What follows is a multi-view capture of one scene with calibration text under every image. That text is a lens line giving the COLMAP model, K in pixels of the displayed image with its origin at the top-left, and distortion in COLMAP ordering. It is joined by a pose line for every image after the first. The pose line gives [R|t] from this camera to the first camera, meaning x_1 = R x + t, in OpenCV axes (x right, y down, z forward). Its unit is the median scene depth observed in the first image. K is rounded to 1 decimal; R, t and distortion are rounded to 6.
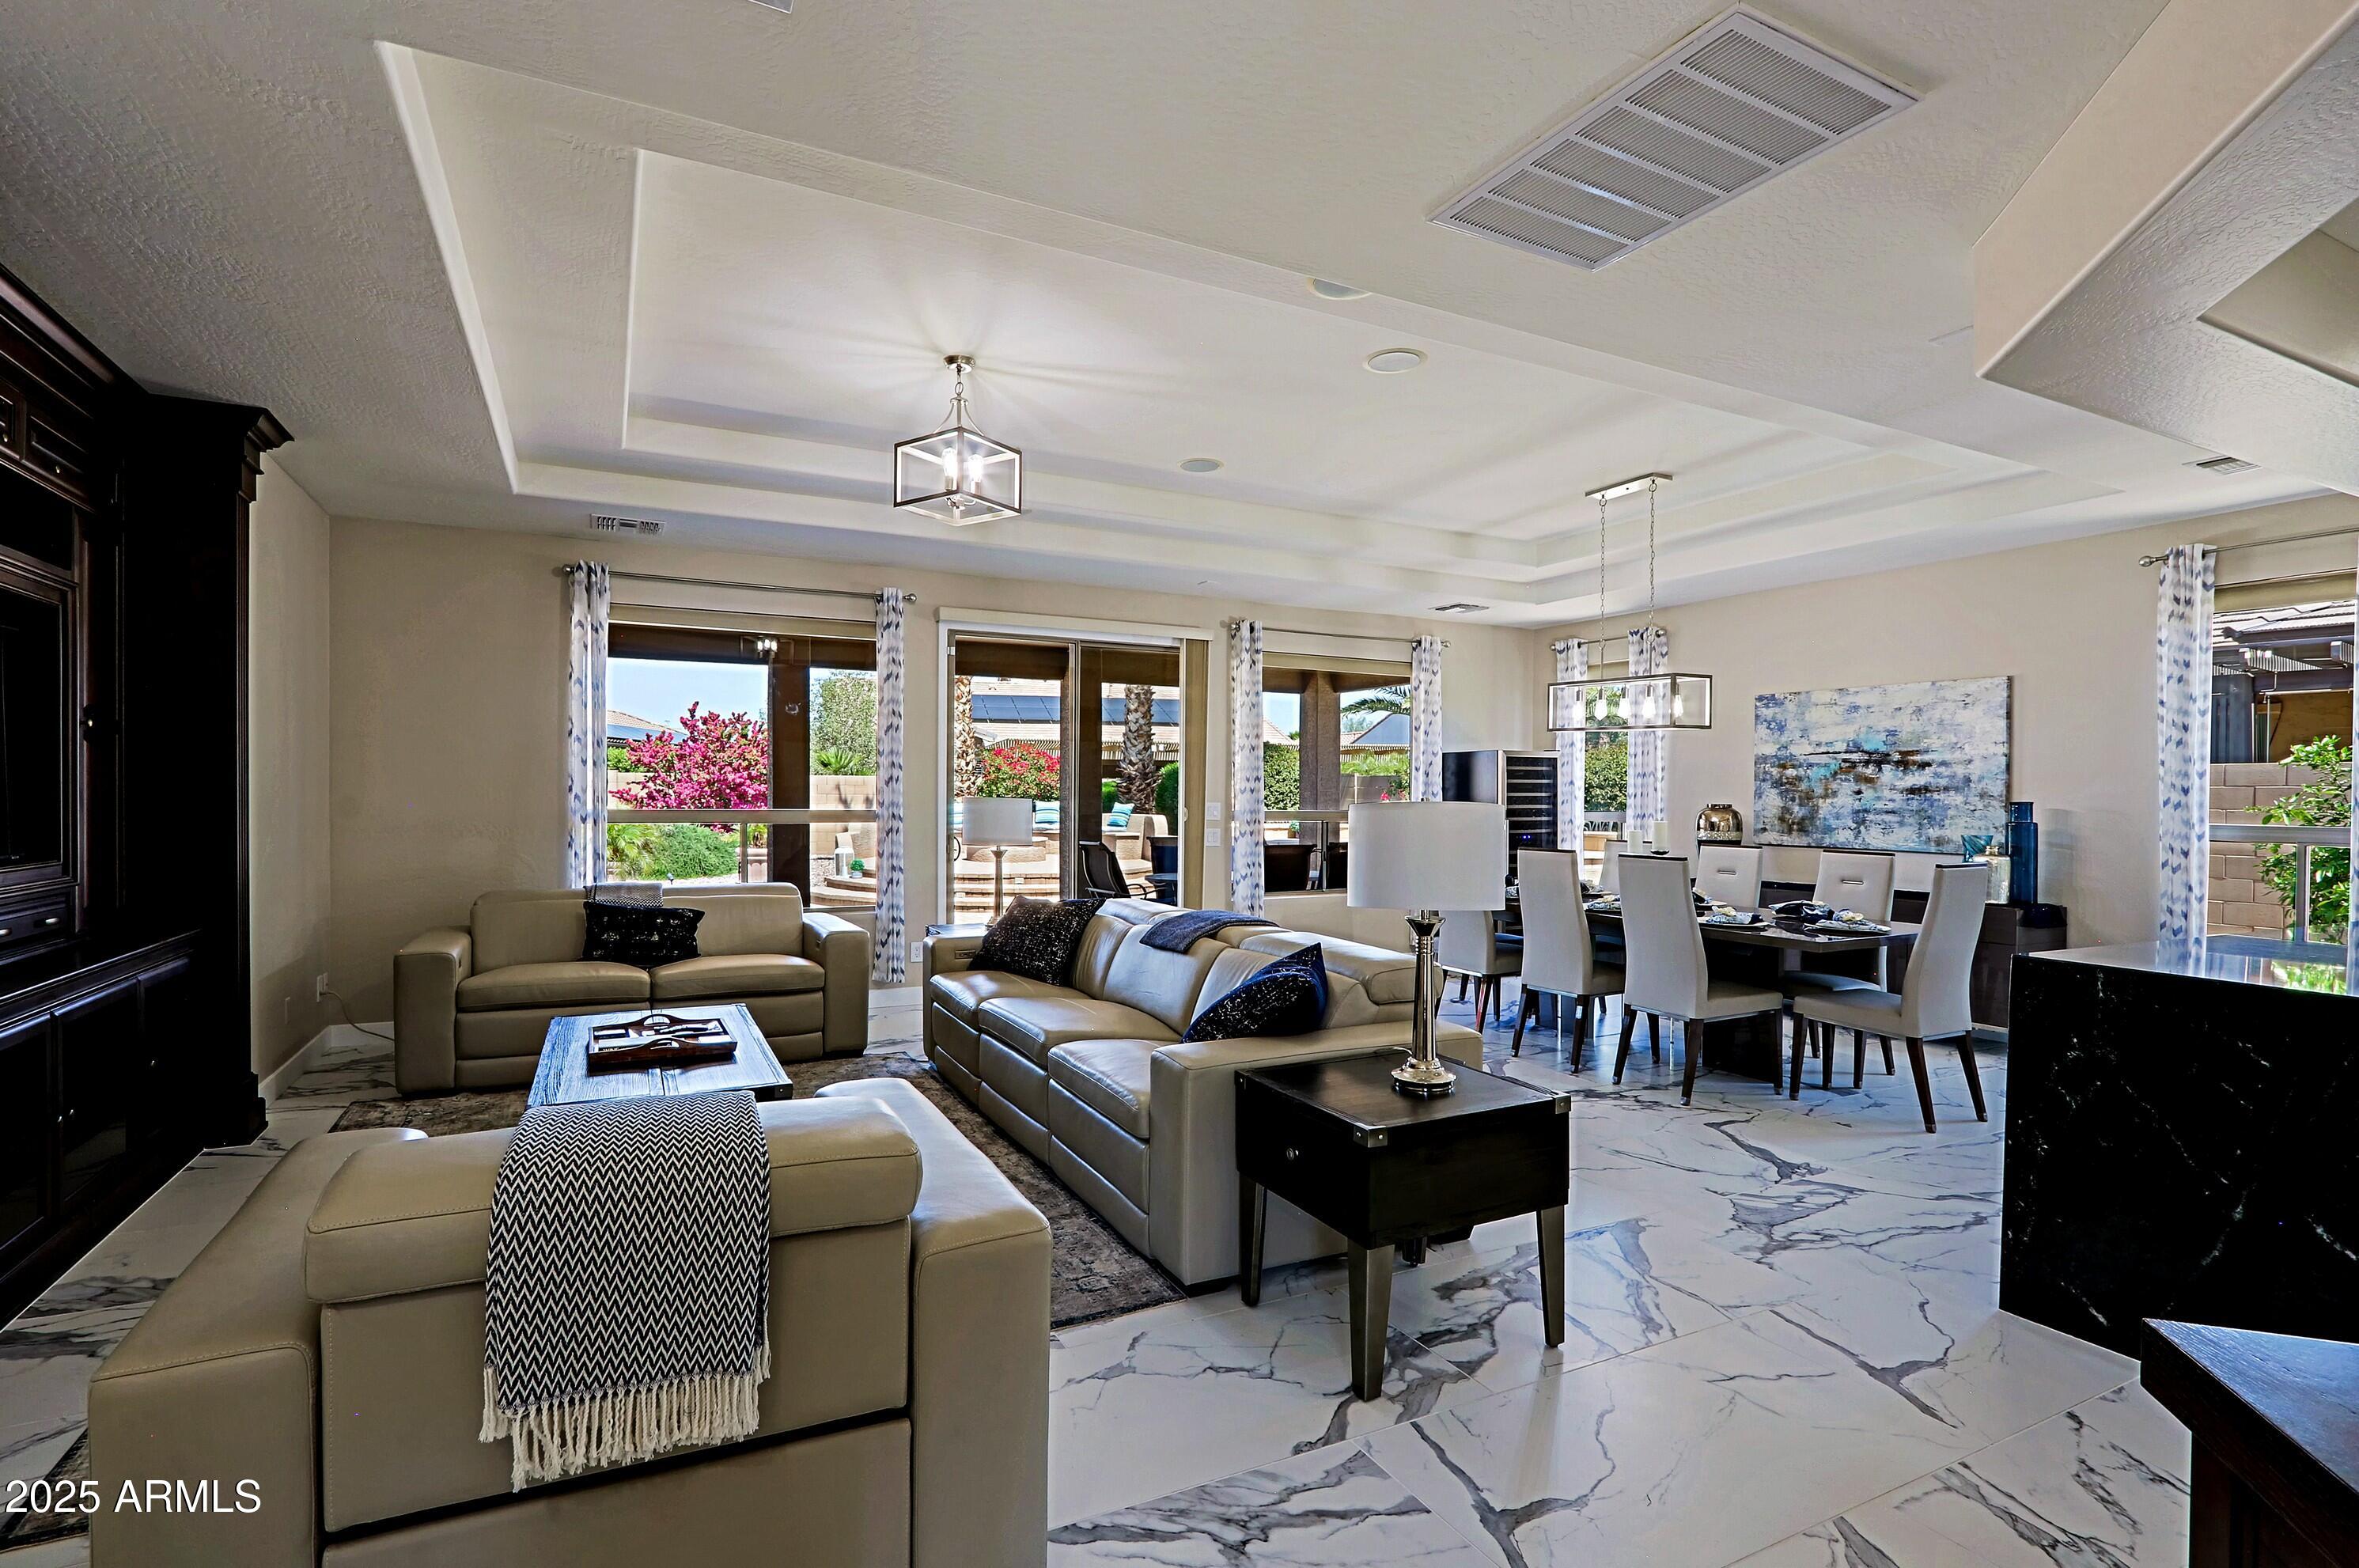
lens RADIAL K [[1111.2, 0, 1127.5], [0, 1111.2, 781.8], [0, 0, 1]] dist [-0.012252, -0.000128]
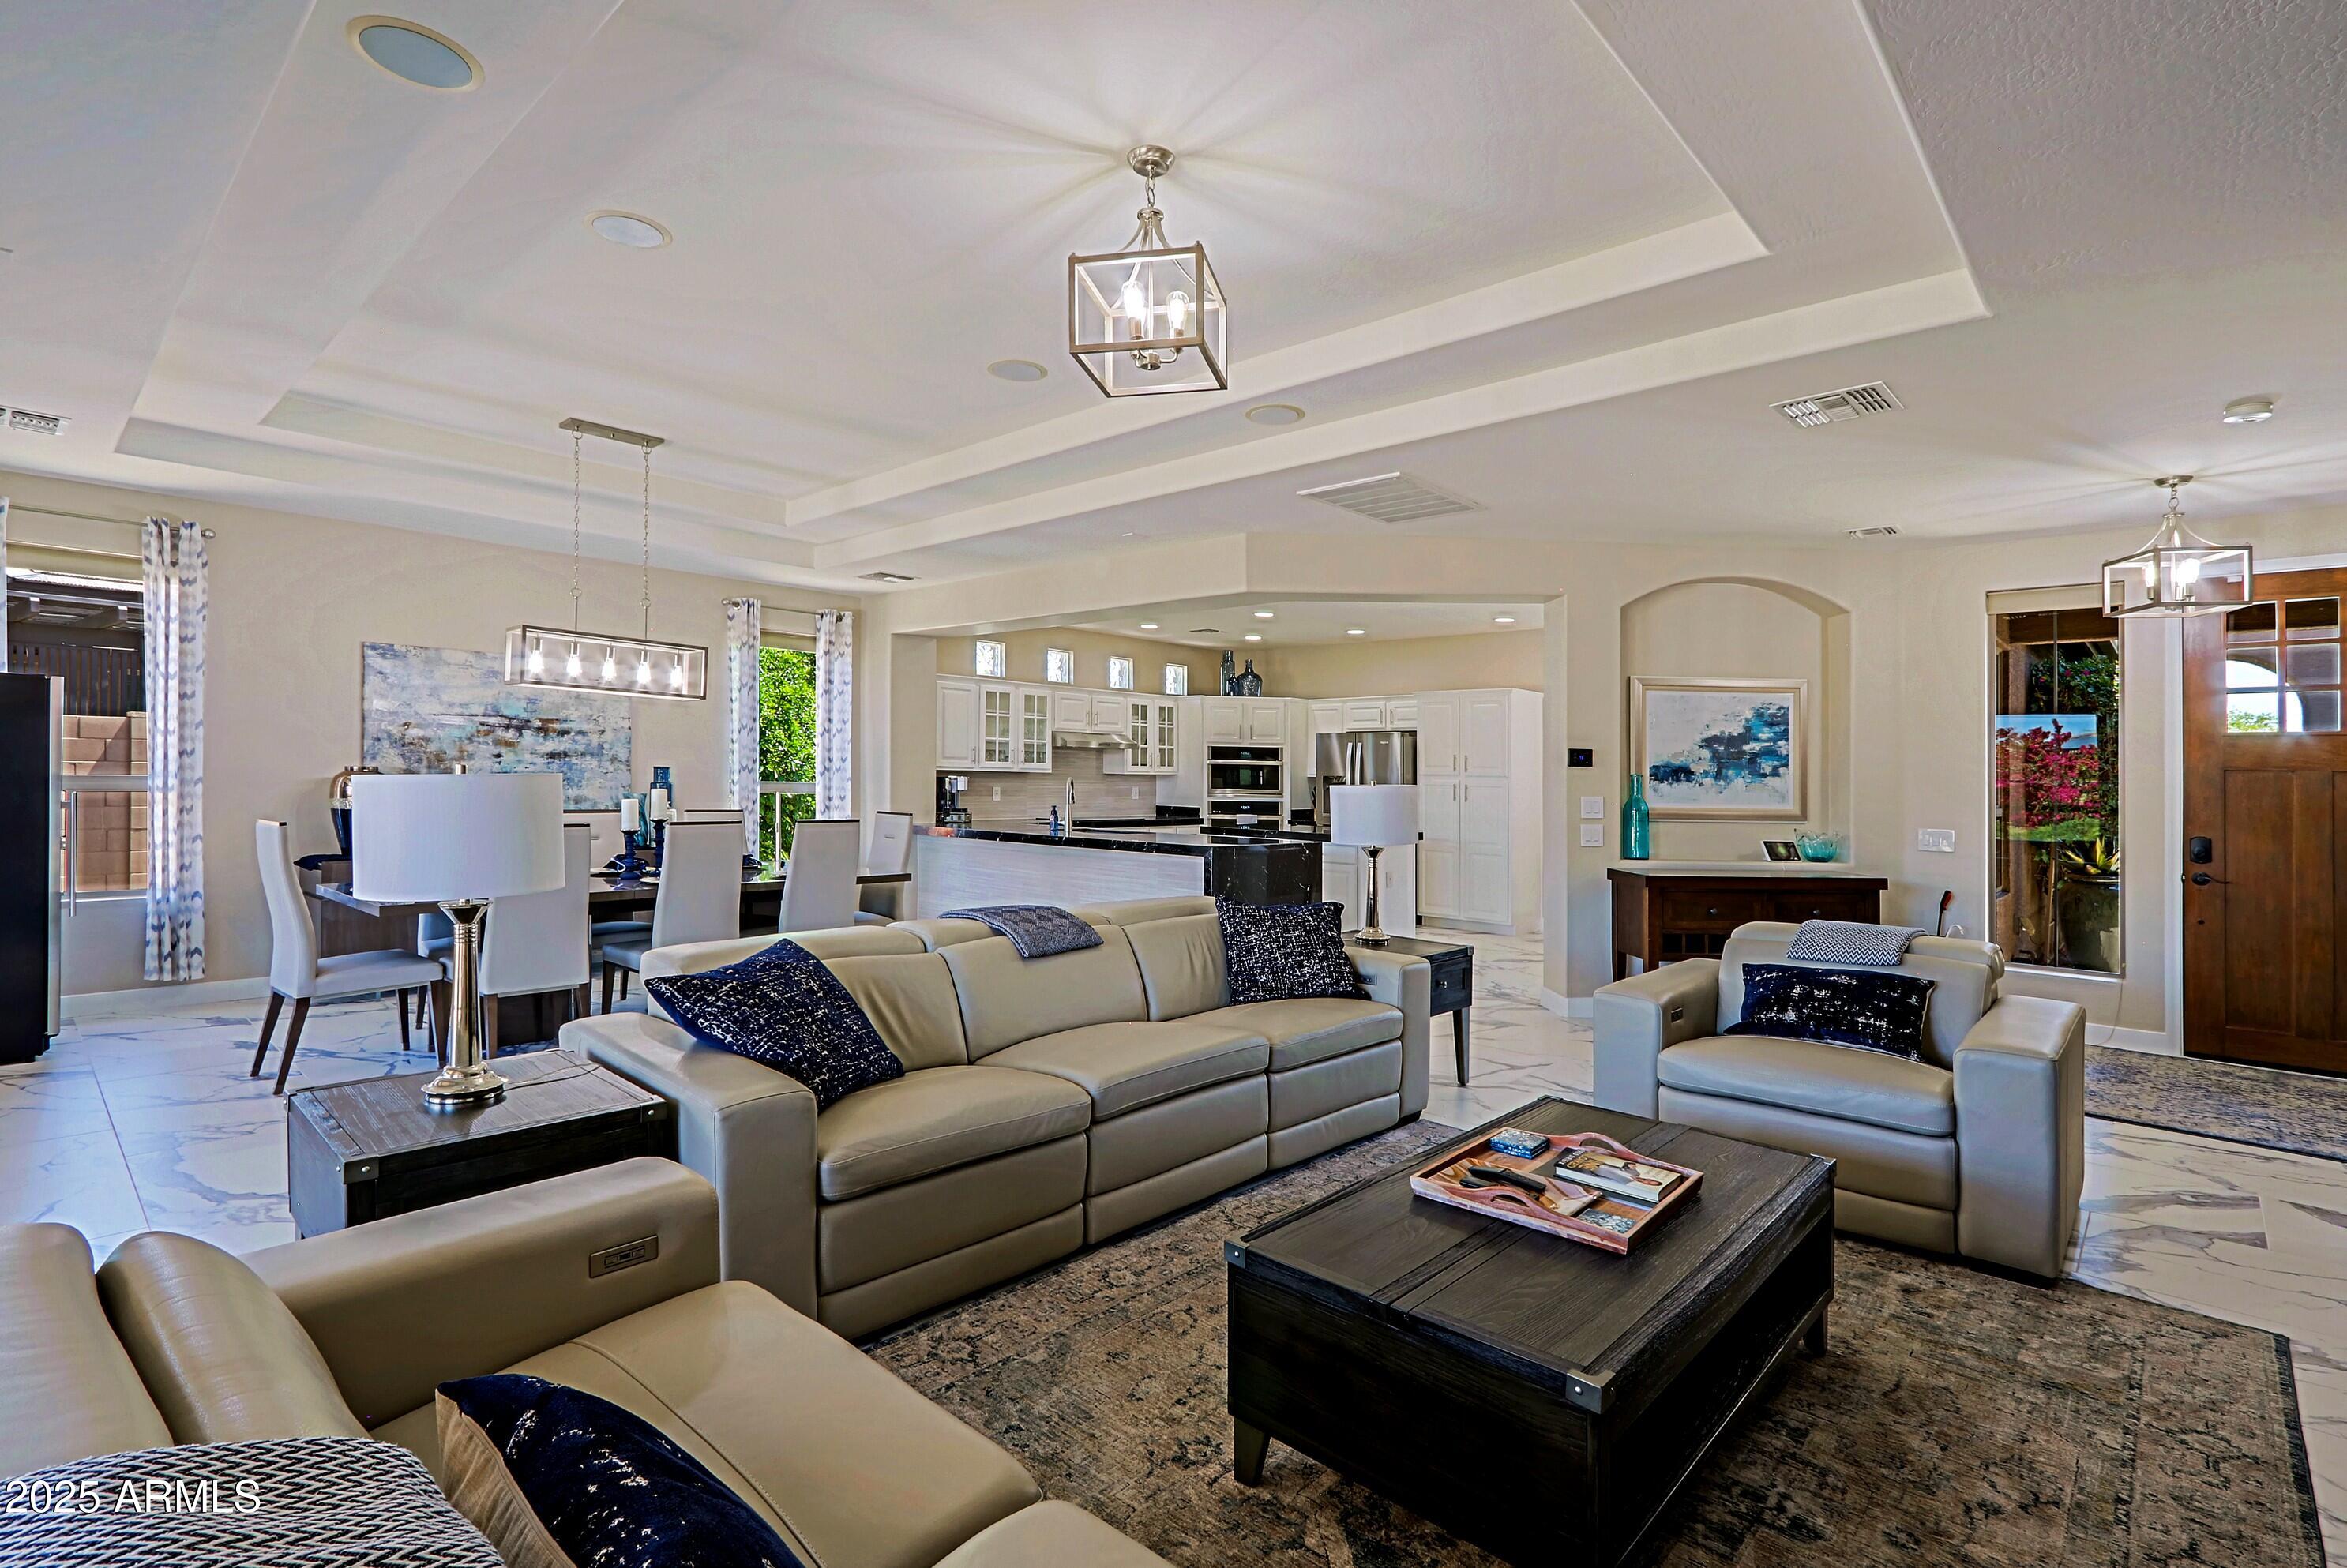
lens RADIAL K [[1092.5, 0, 1178.4], [0, 1092.5, 771.8], [0, 0, 1]] dist [0.001204, 0.000485]
pose [[-0.369677, -0.010373, 0.929102, -0.544757], [-0.031783, 0.999494, -0.001487, 0.006286], [-0.928616, -0.030079, -0.369820, 0.832182]]
